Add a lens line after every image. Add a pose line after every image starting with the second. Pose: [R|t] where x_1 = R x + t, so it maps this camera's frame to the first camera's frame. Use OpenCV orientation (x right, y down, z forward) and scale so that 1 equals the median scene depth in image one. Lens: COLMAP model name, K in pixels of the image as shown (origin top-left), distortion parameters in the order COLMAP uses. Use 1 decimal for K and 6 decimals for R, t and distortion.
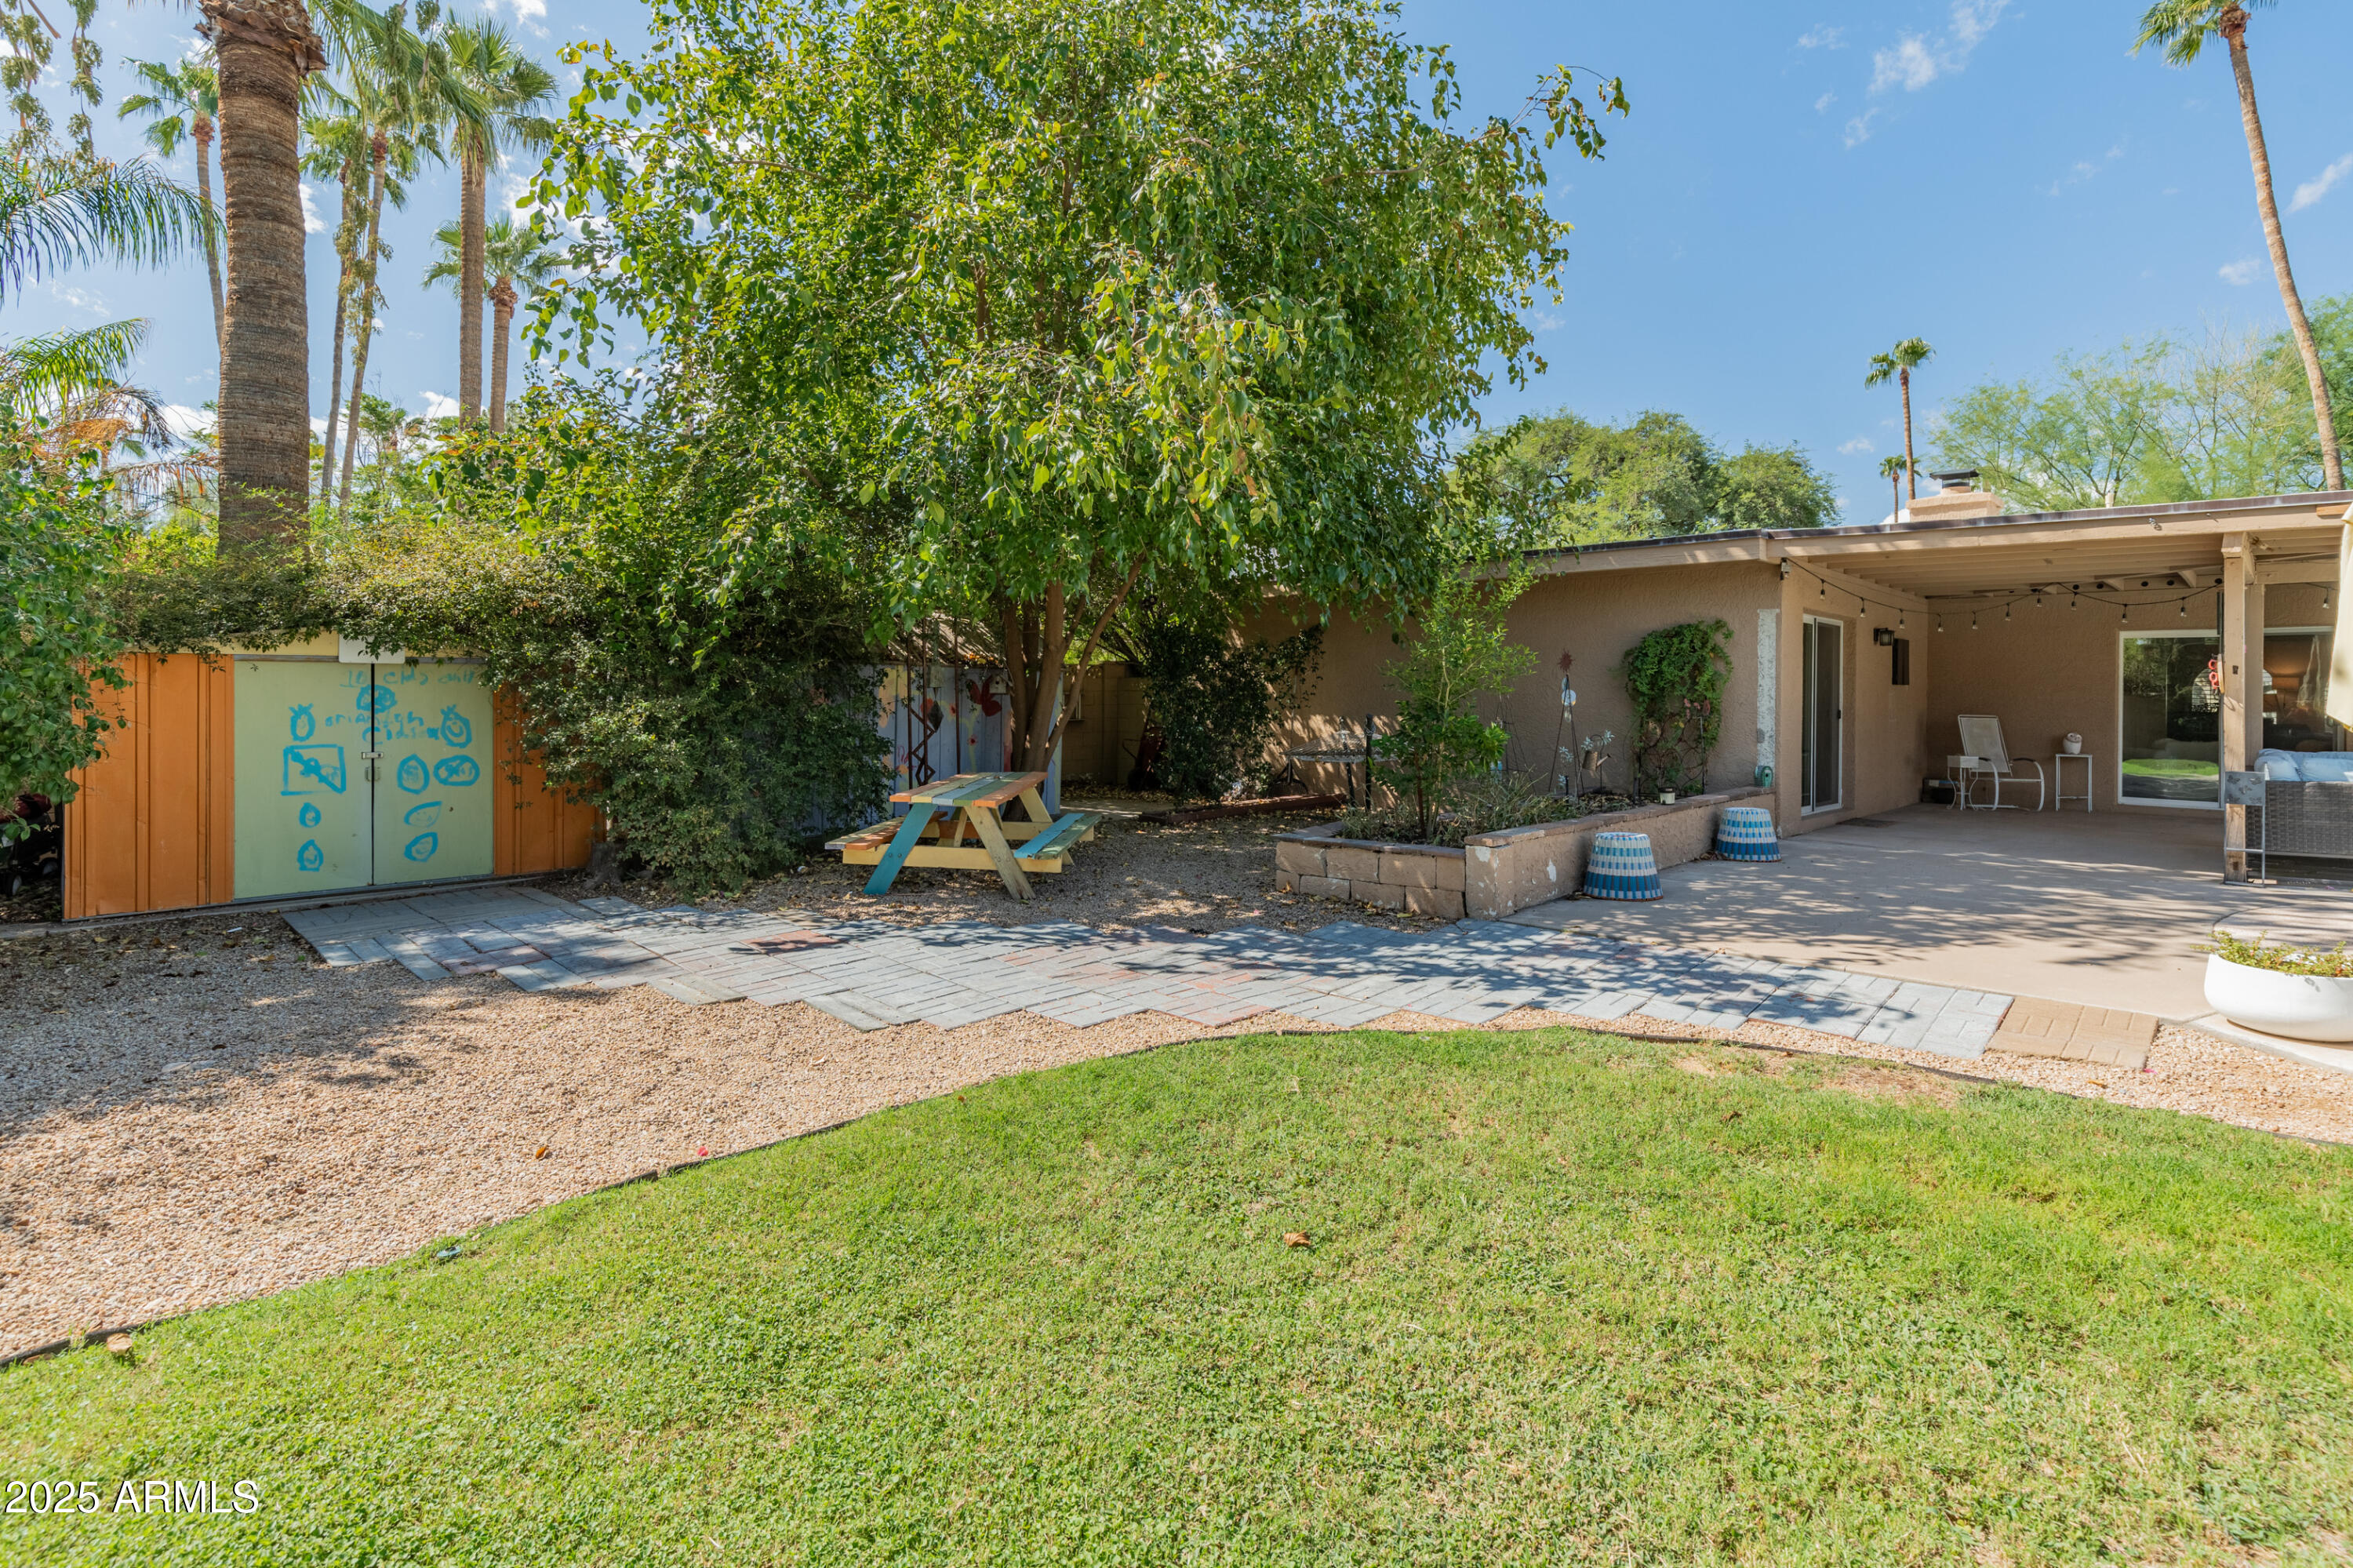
lens RADIAL K [[1108.3, 0, 1191.9], [0, 1108.3, 708.5], [0, 0, 1]] dist [0.012360, -0.003362]
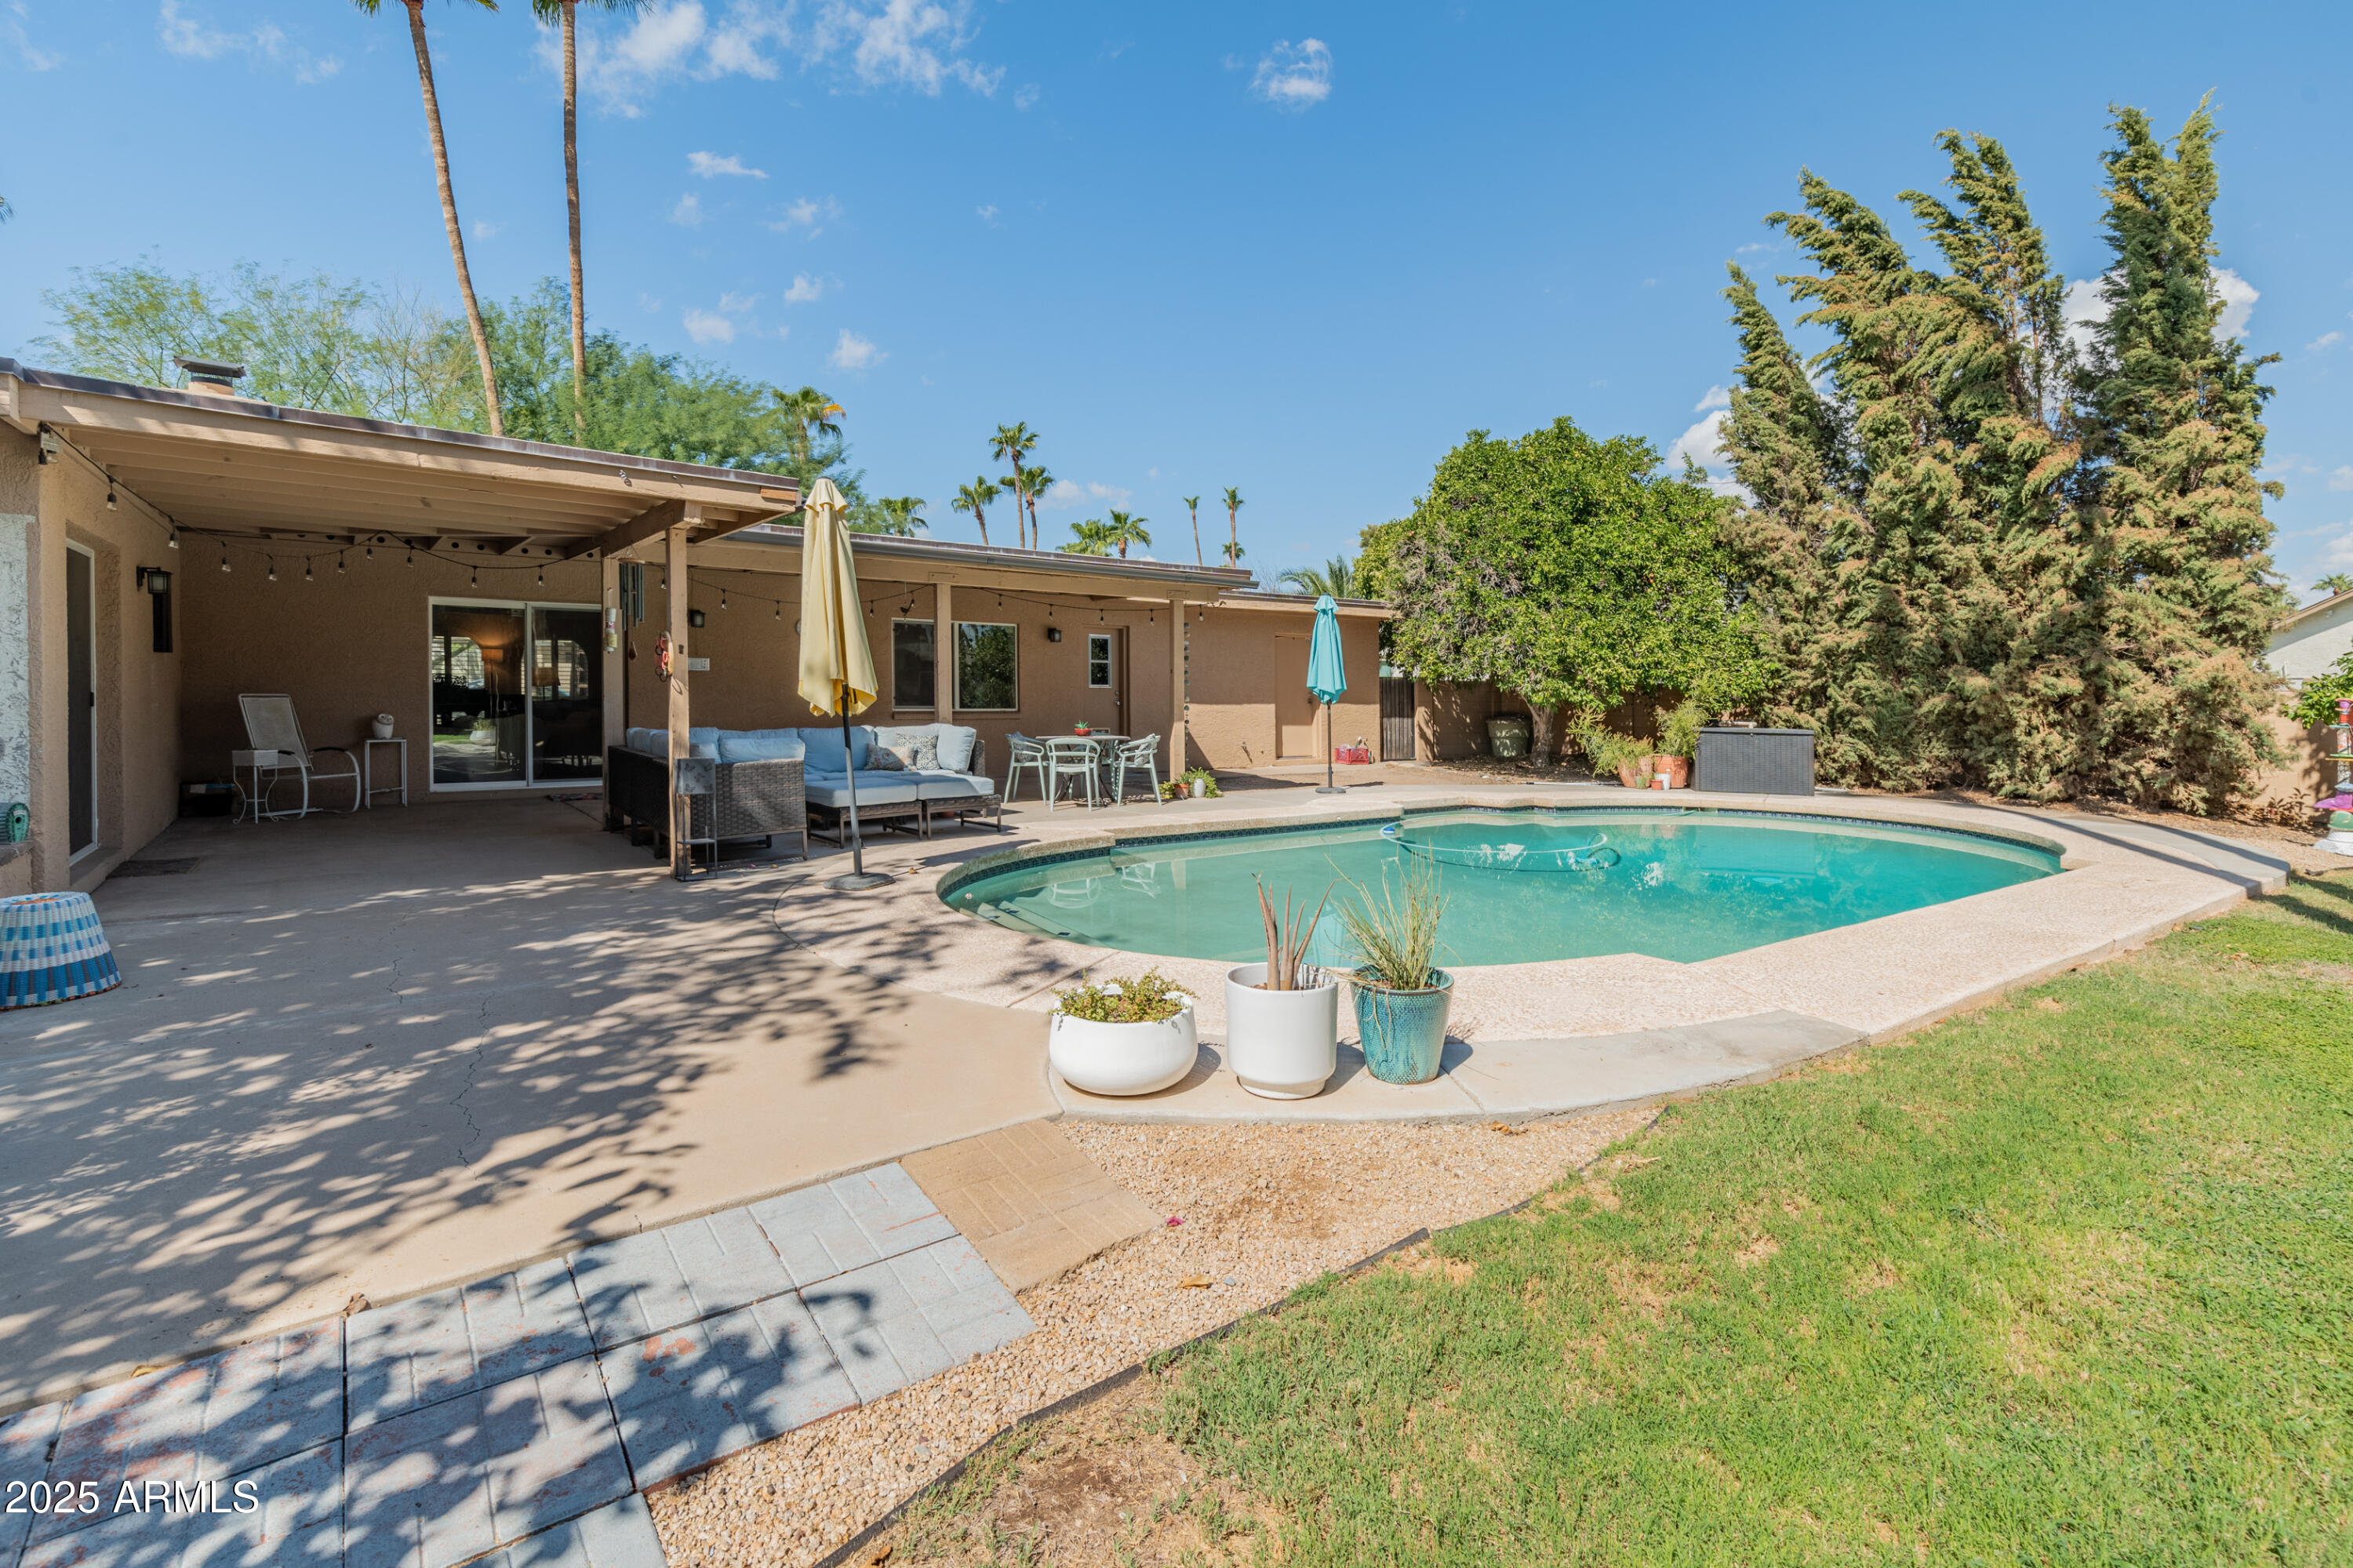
lens RADIAL K [[1108.3, 0, 1203.6], [0, 1108.3, 679.6], [0, 0, 1]] dist [0.012360, -0.003362]
pose [[0.138238, -0.008164, 0.990365, 0.044438], [-0.001253, 0.999964, 0.008418, -0.010740], [-0.990398, -0.002405, 0.138222, 0.265875]]
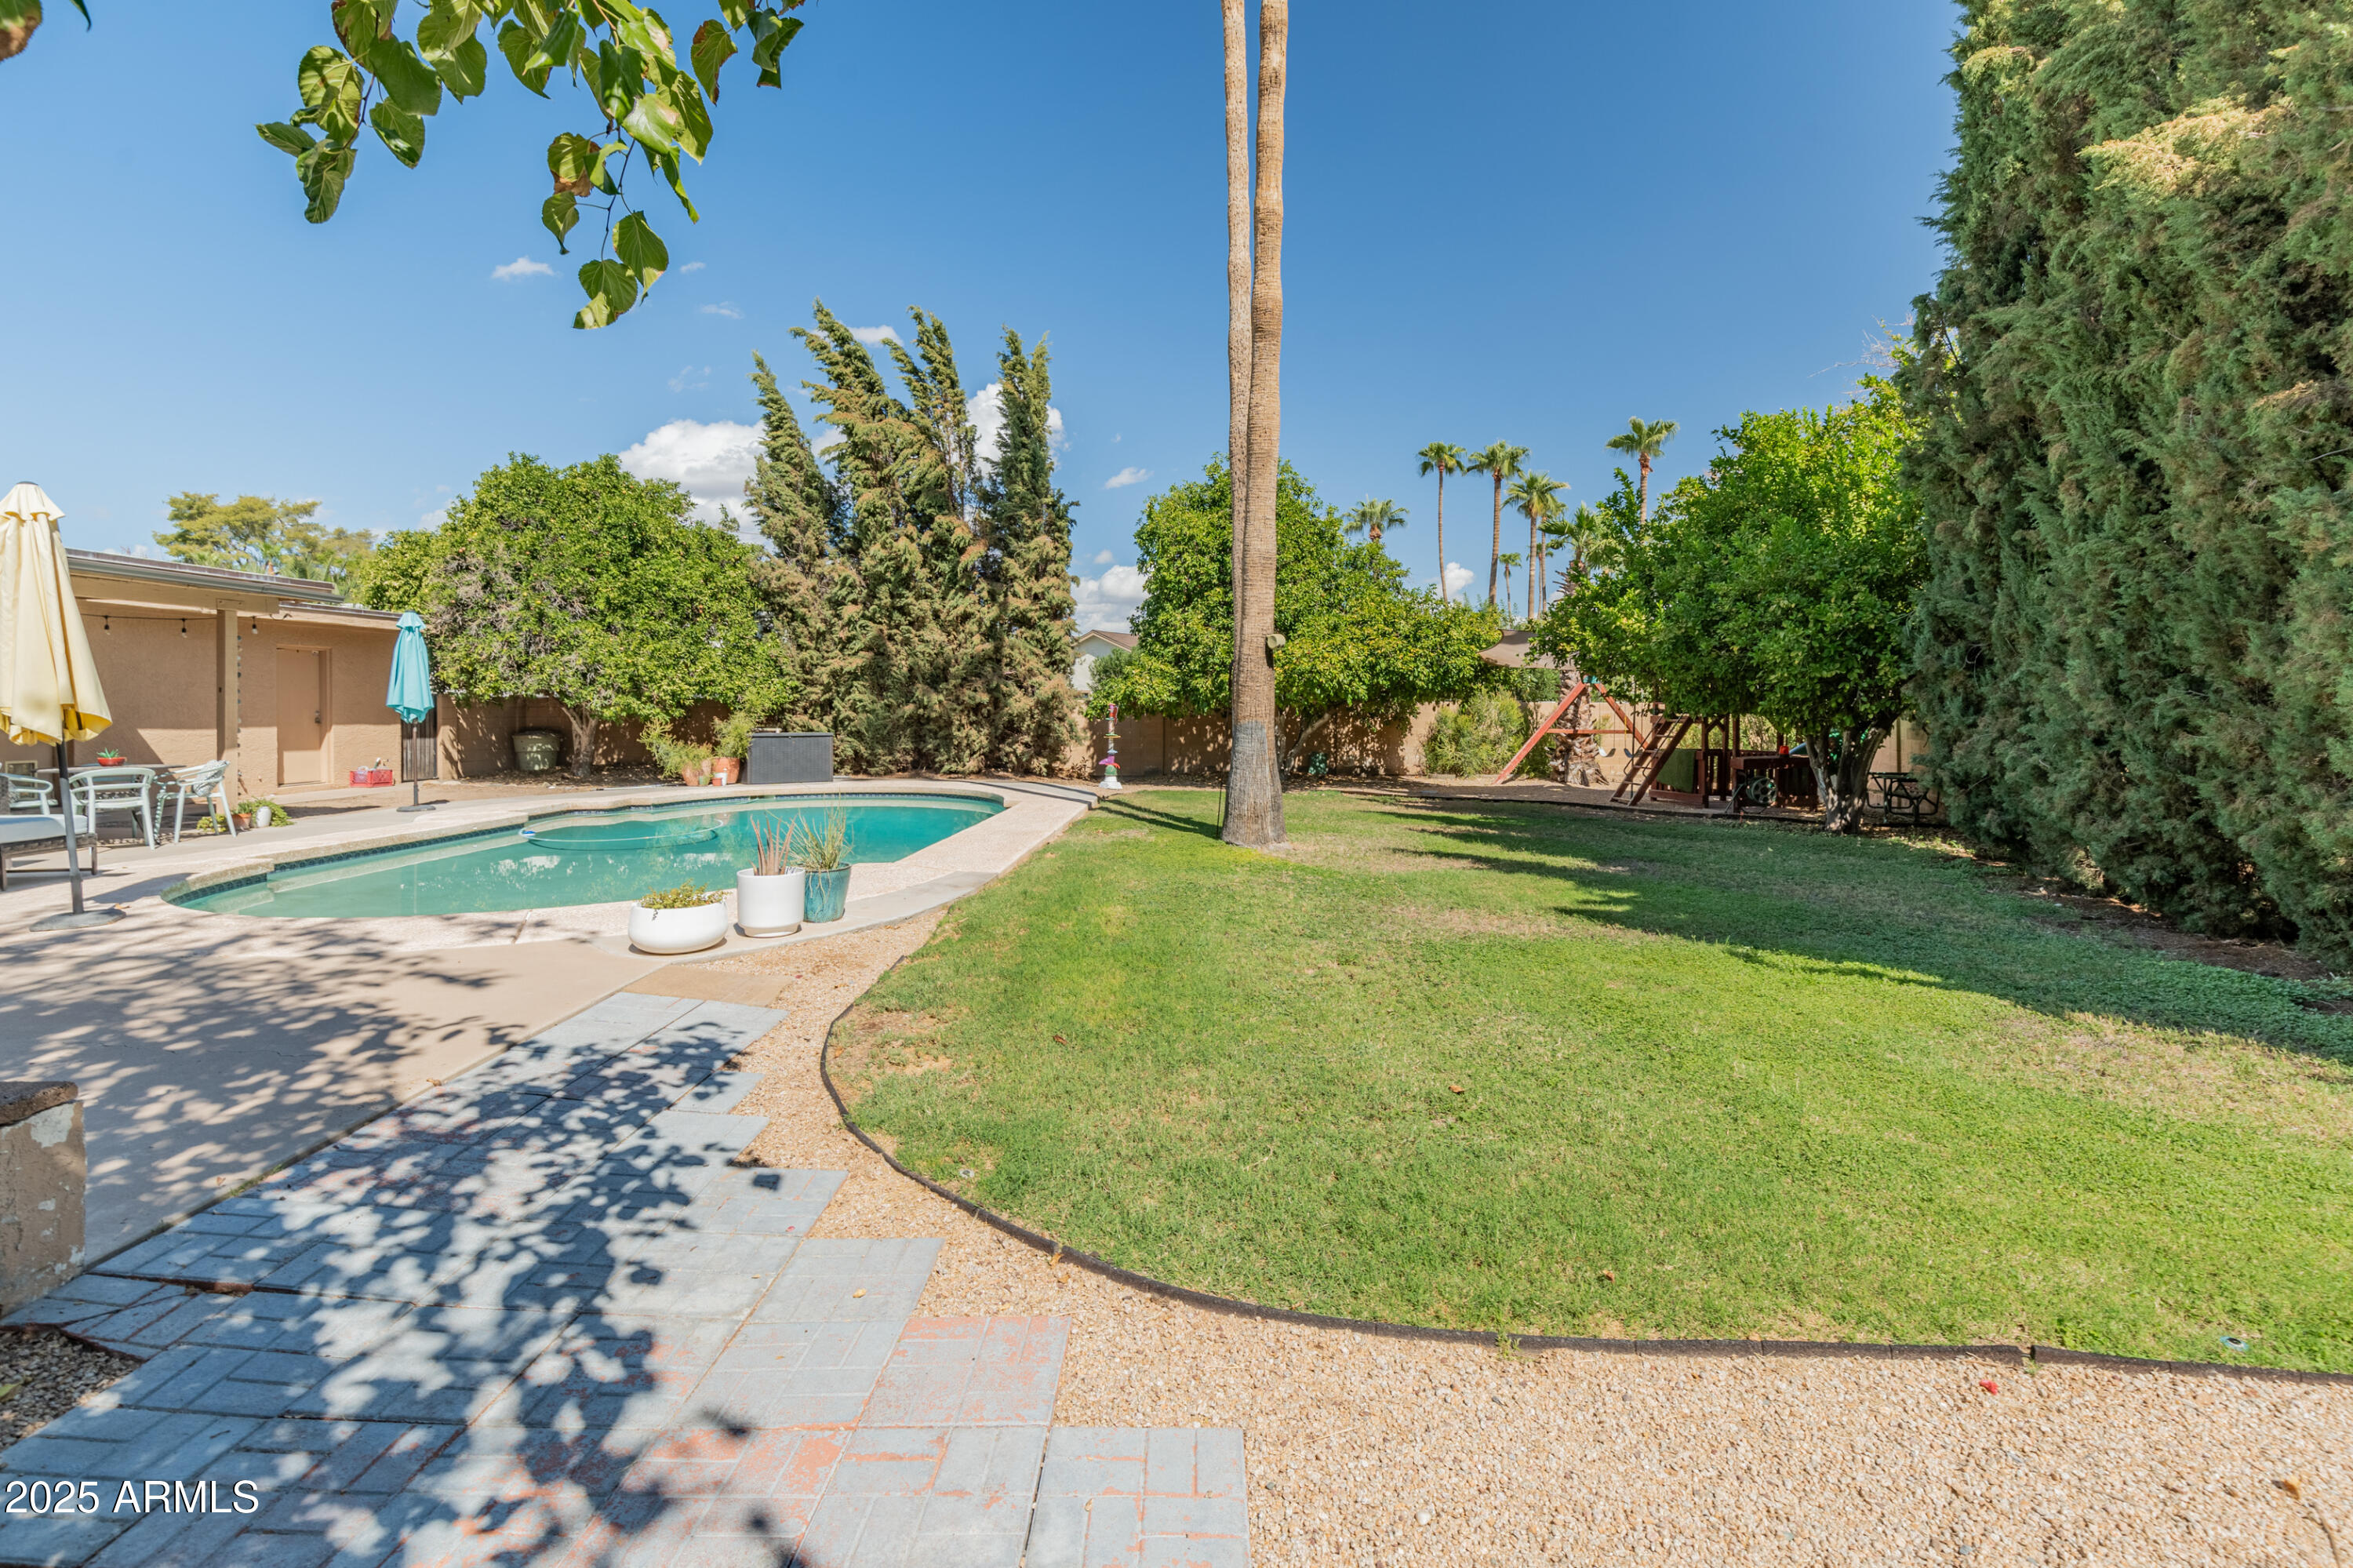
lens RADIAL K [[1108.3, 0, 1186.8], [0, 1108.3, 666.3], [0, 0, 1]] dist [0.012360, -0.003362]
pose [[-0.691977, 0.009357, 0.721859, -0.154200], [-0.003998, 0.999851, -0.016793, -0.016553], [-0.721909, -0.014507, -0.691836, 0.491336]]
